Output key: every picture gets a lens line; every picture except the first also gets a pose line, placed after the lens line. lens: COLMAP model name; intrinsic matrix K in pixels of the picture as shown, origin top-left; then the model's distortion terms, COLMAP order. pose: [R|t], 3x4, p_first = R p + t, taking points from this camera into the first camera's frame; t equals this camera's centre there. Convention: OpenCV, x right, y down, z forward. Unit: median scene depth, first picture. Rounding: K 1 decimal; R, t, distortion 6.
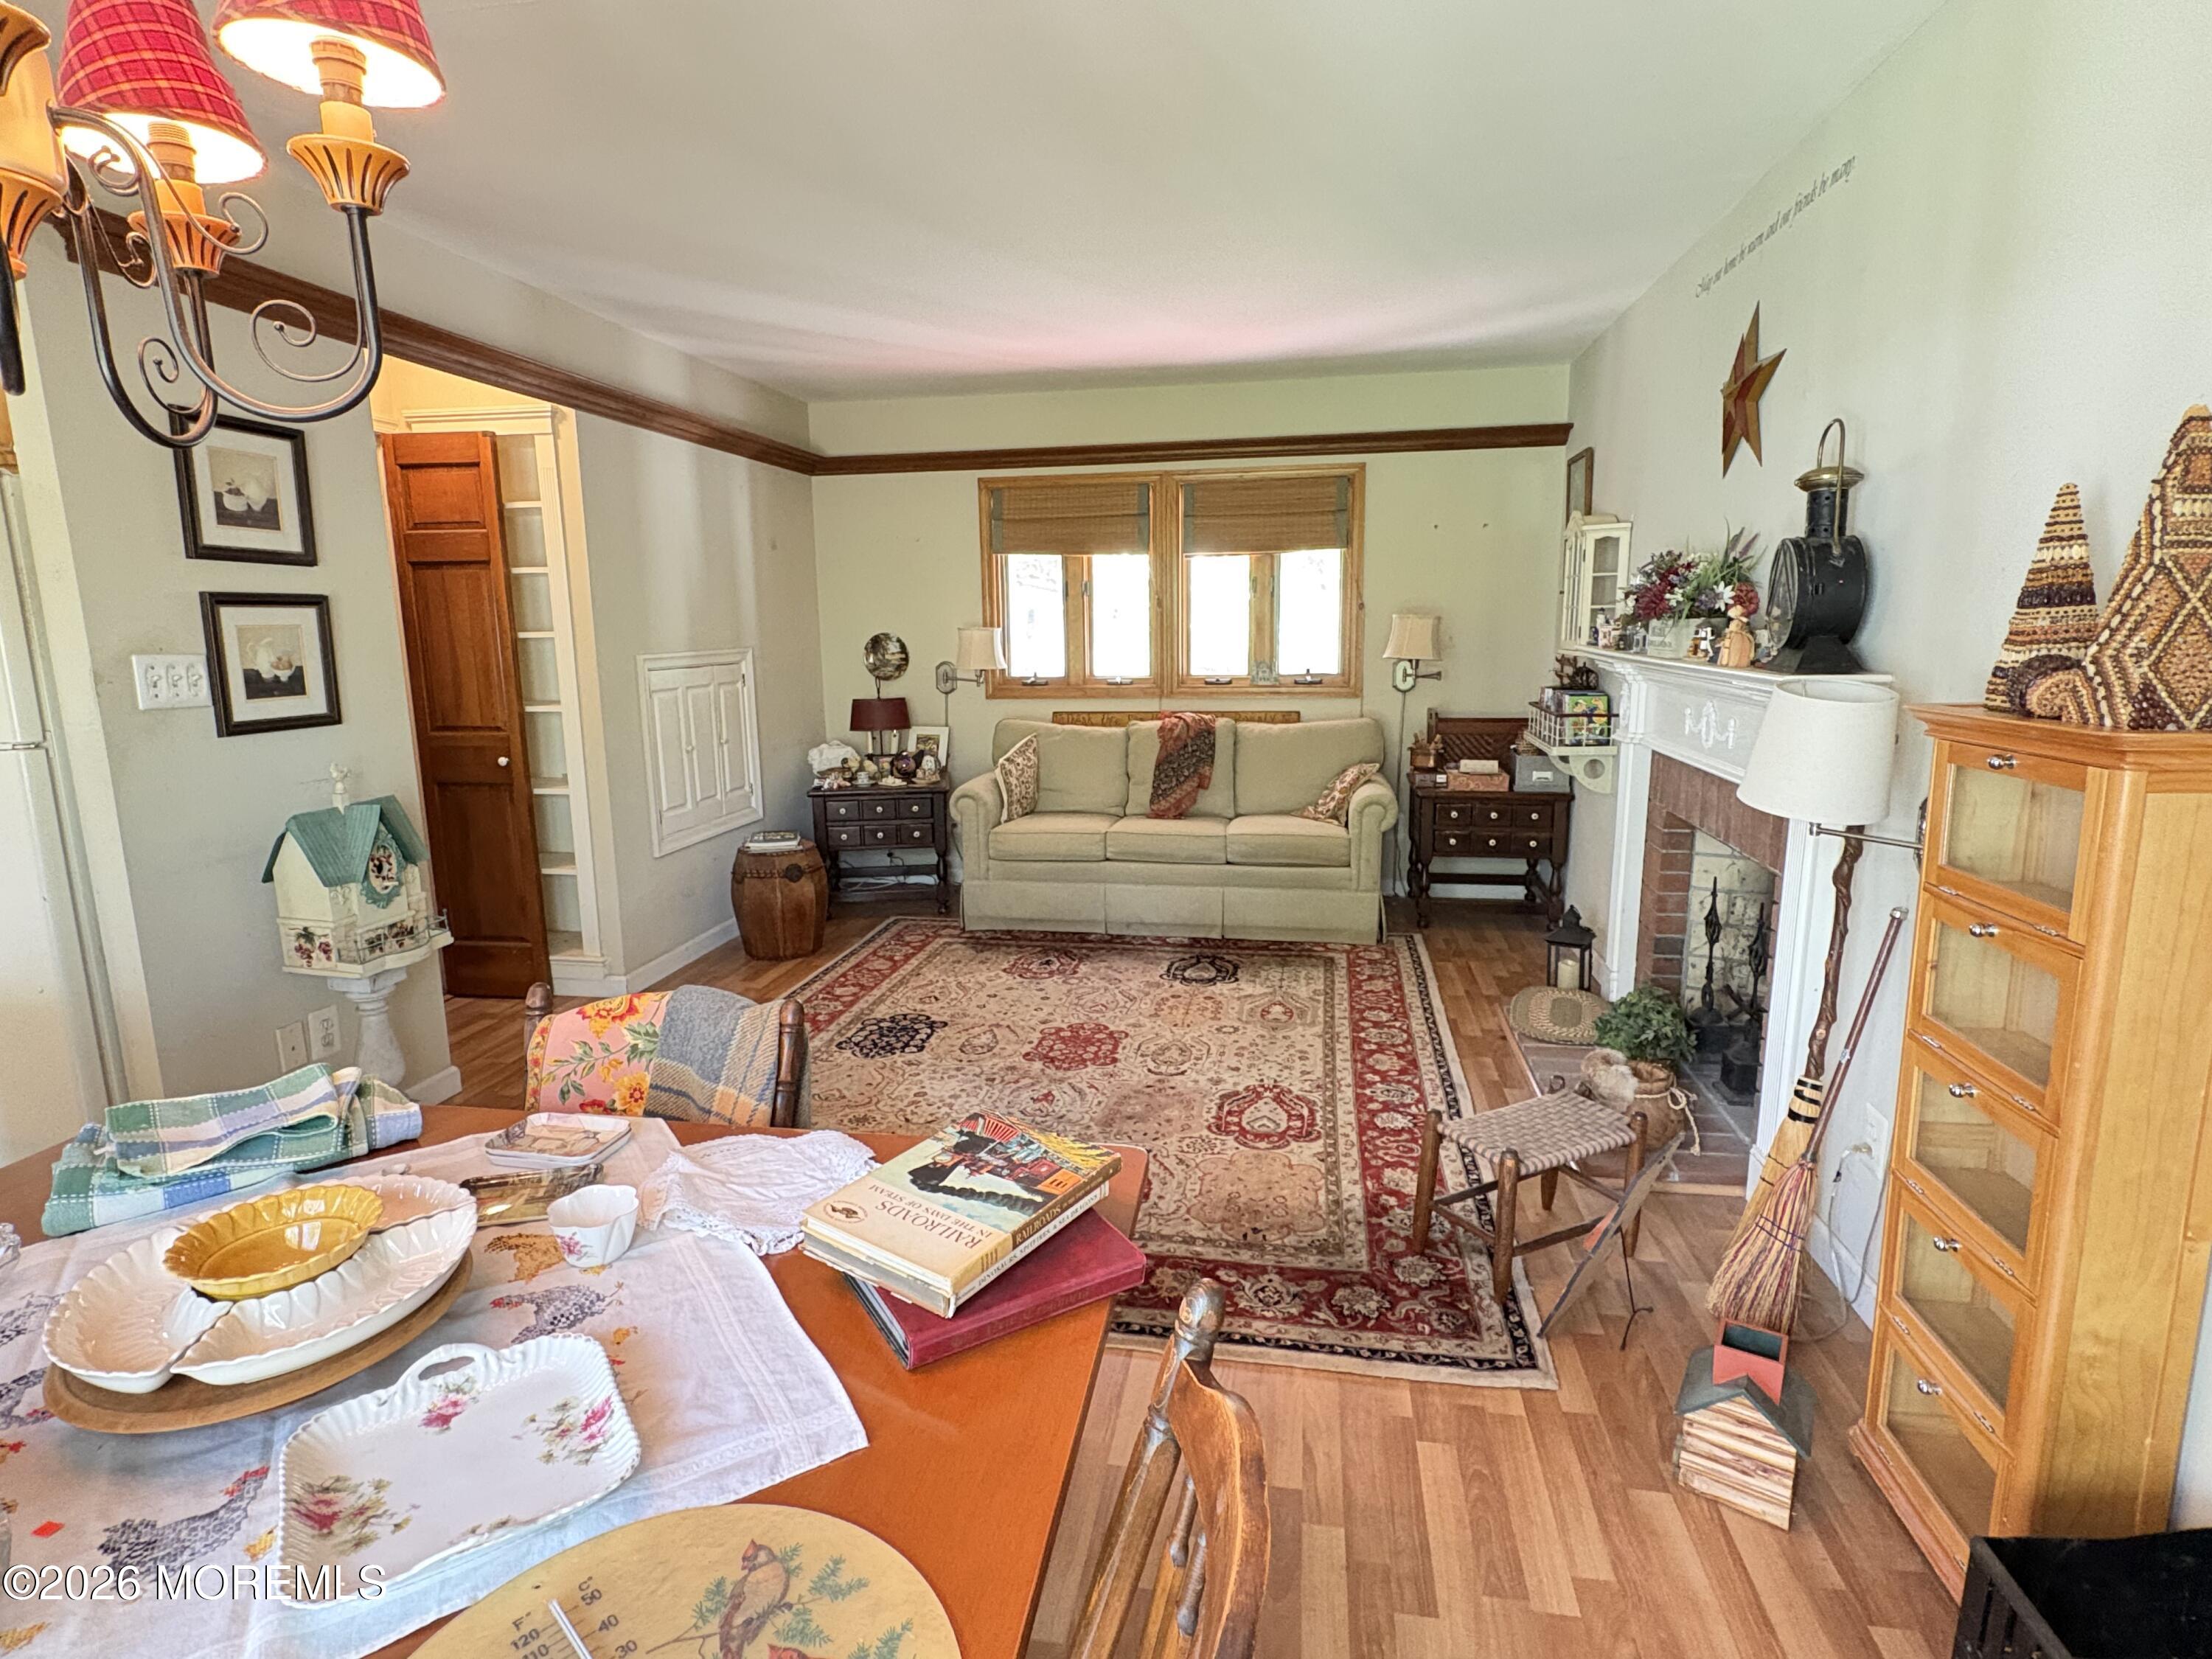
lens RADIAL K [[1149.8, 0, 1106.6], [0, 1149.8, 828.1], [0, 0, 1]] dist [-0.002678, -0.000056]
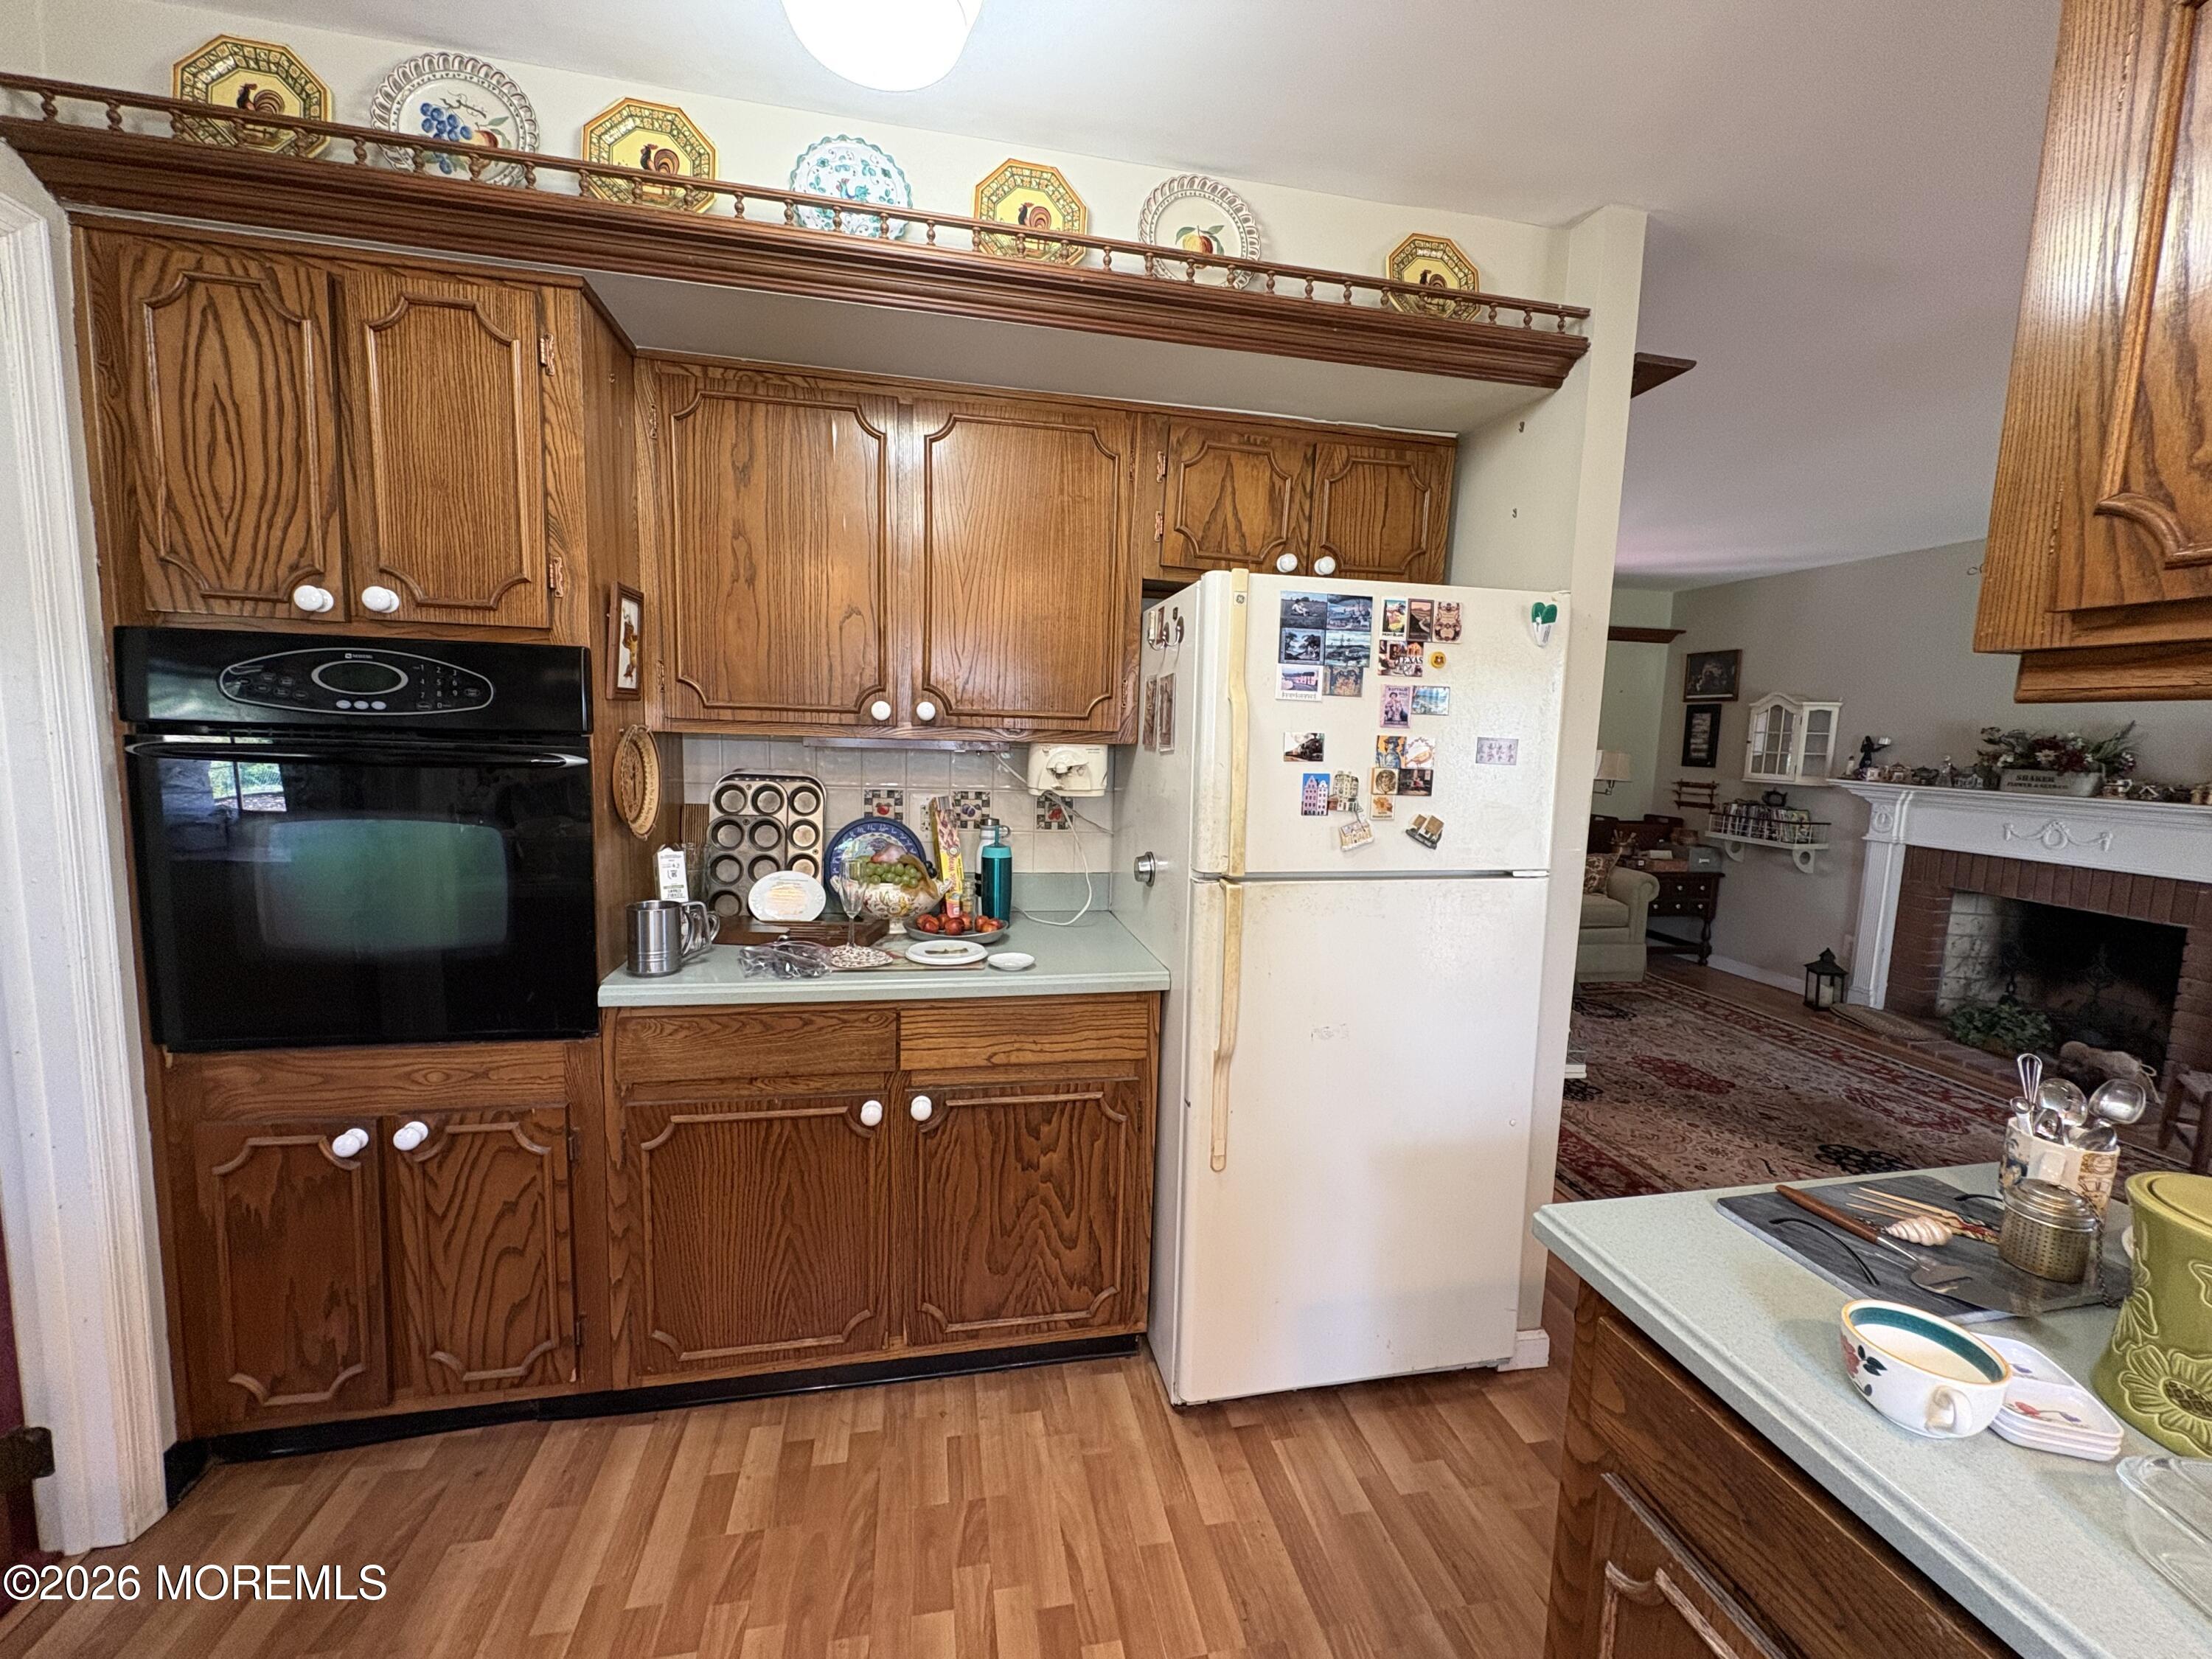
lens RADIAL K [[877.8, 0, 1108.8], [0, 877.8, 825.4], [0, 0, 1]] dist [-0.001145, -0.000278]
pose [[0.930848, 0.002262, 0.365400, -1.008884], [0.022909, 0.997653, -0.064534, -0.046898], [-0.364689, 0.068442, 0.928611, 0.280127]]
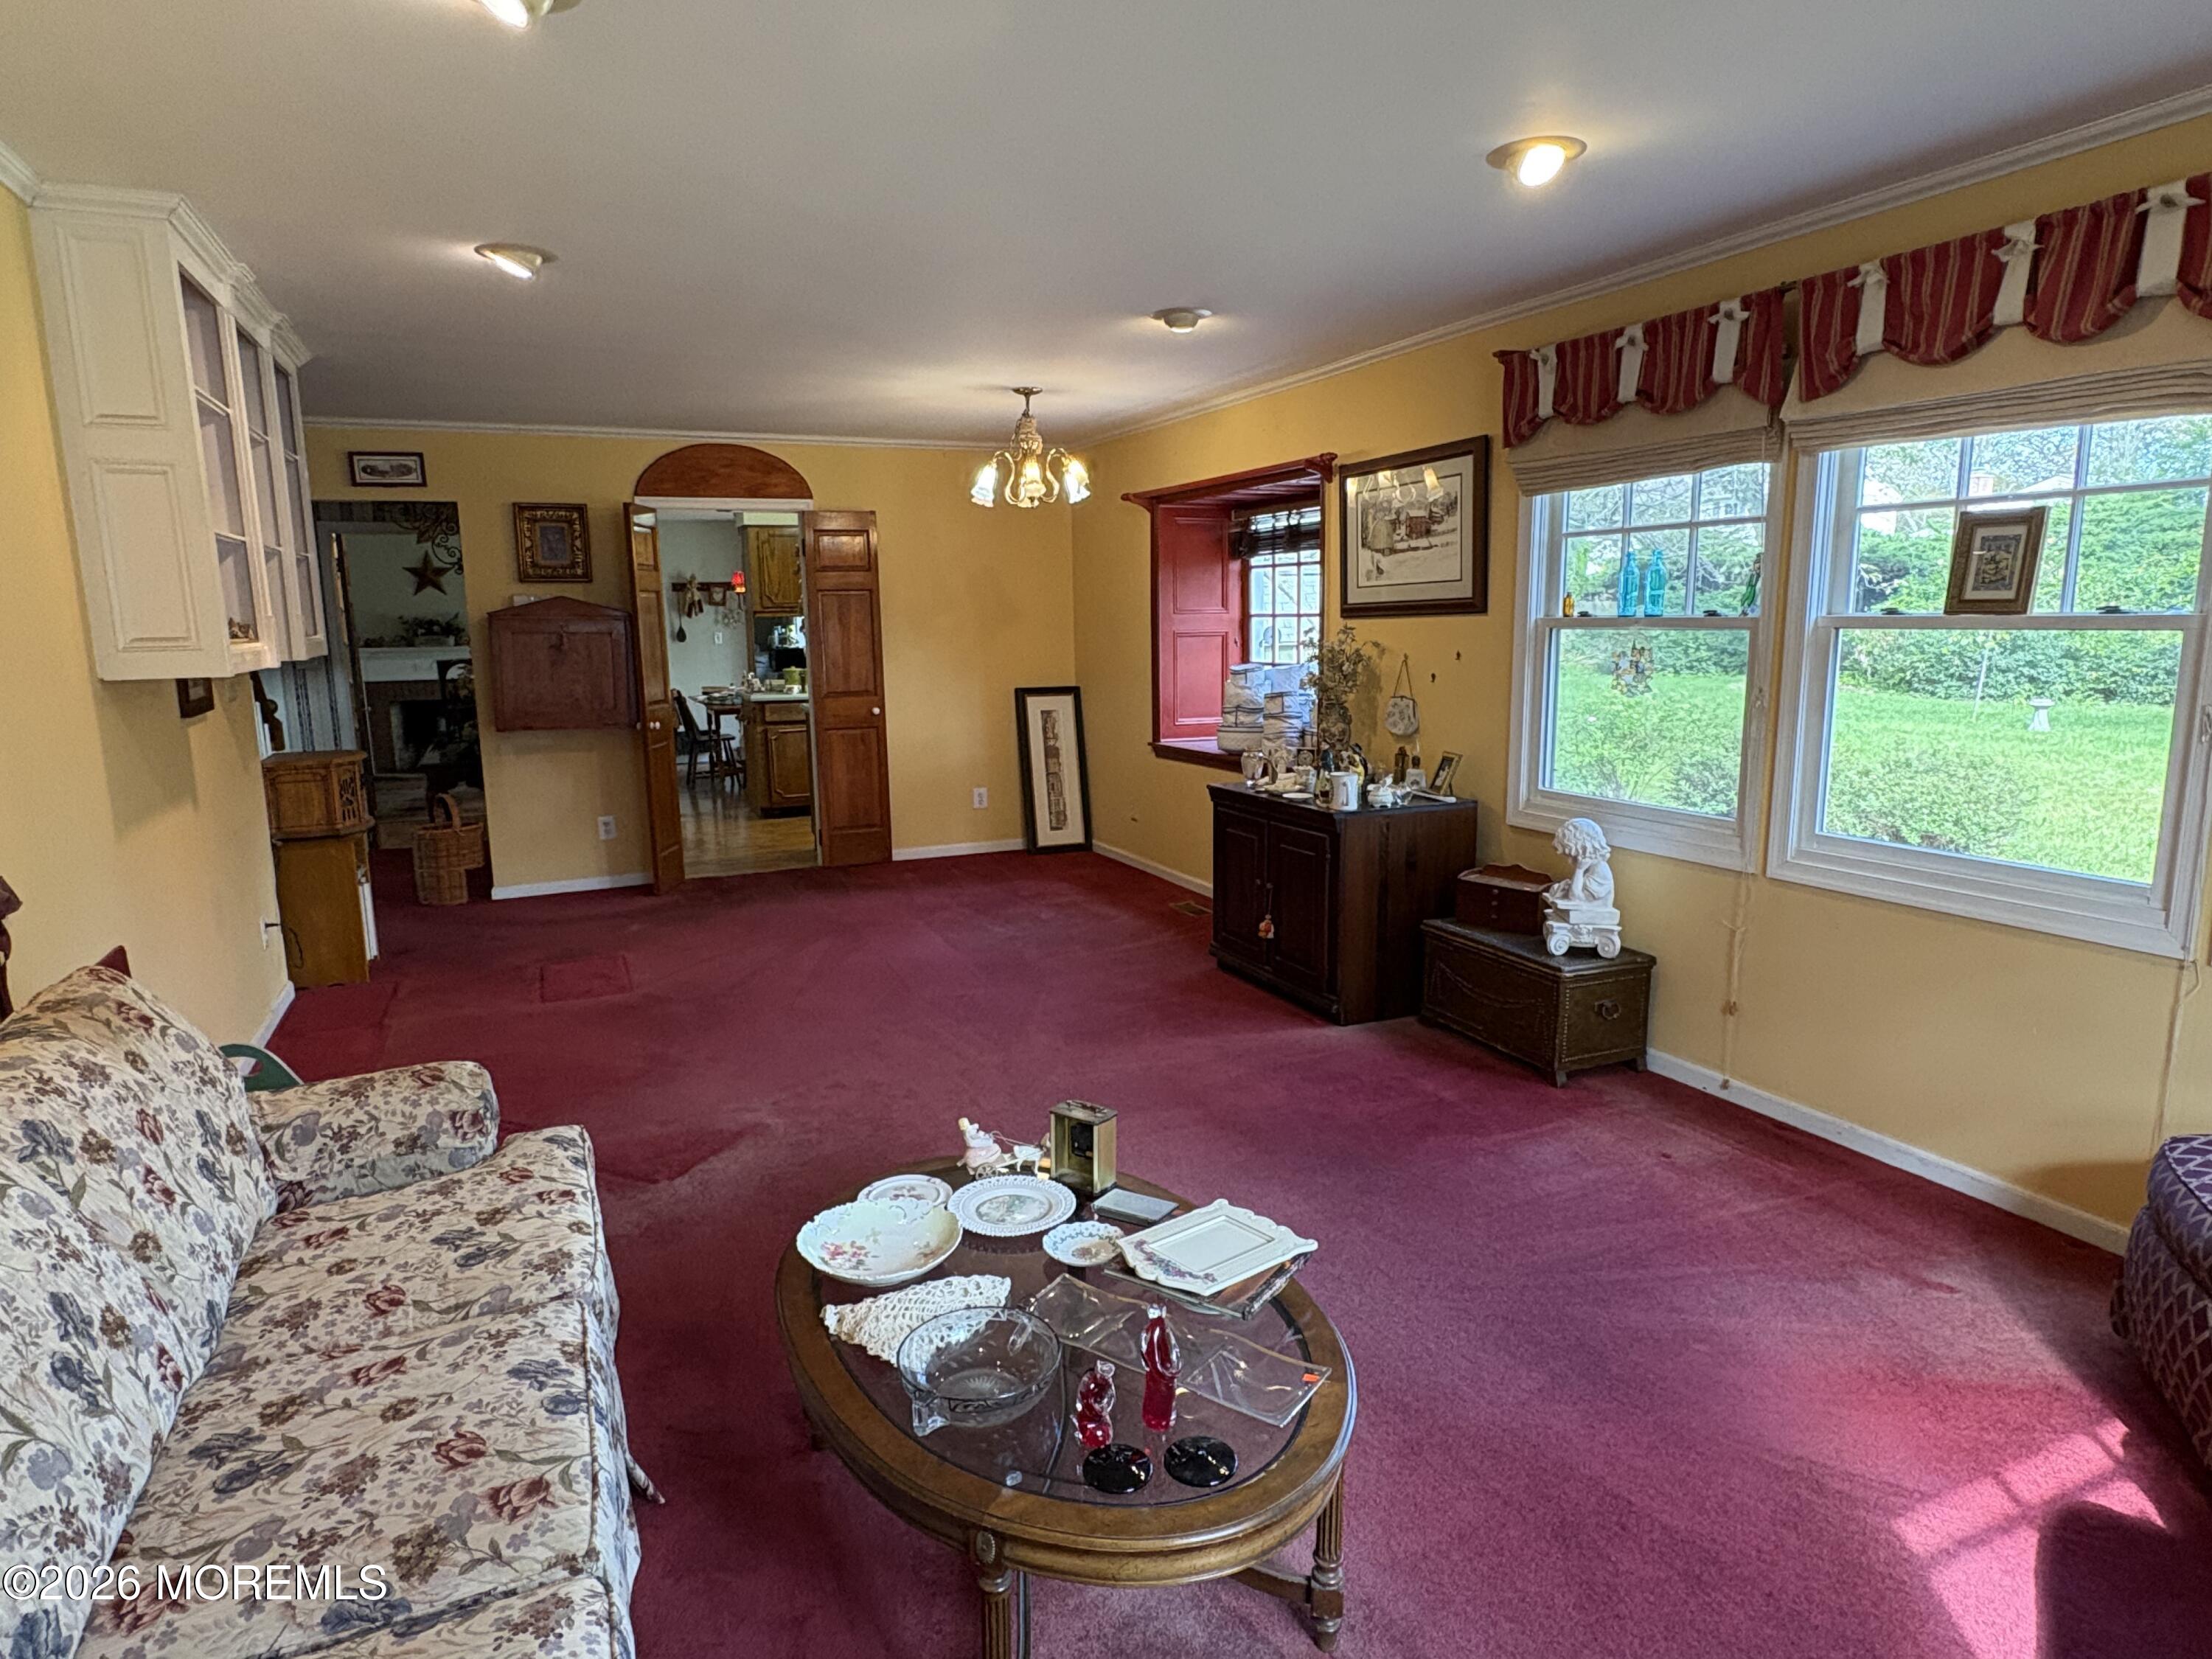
lens RADIAL K [[1293.1, 0, 1101.2], [0, 1293.1, 831.4], [0, 0, 1]] dist [-0.006975, -0.000268]
pose [[-0.559072, -0.119081, 0.820523, -3.273352], [0.172524, 0.951263, 0.255606, -0.226607], [-0.810971, 0.284462, -0.511280, 1.282003]]
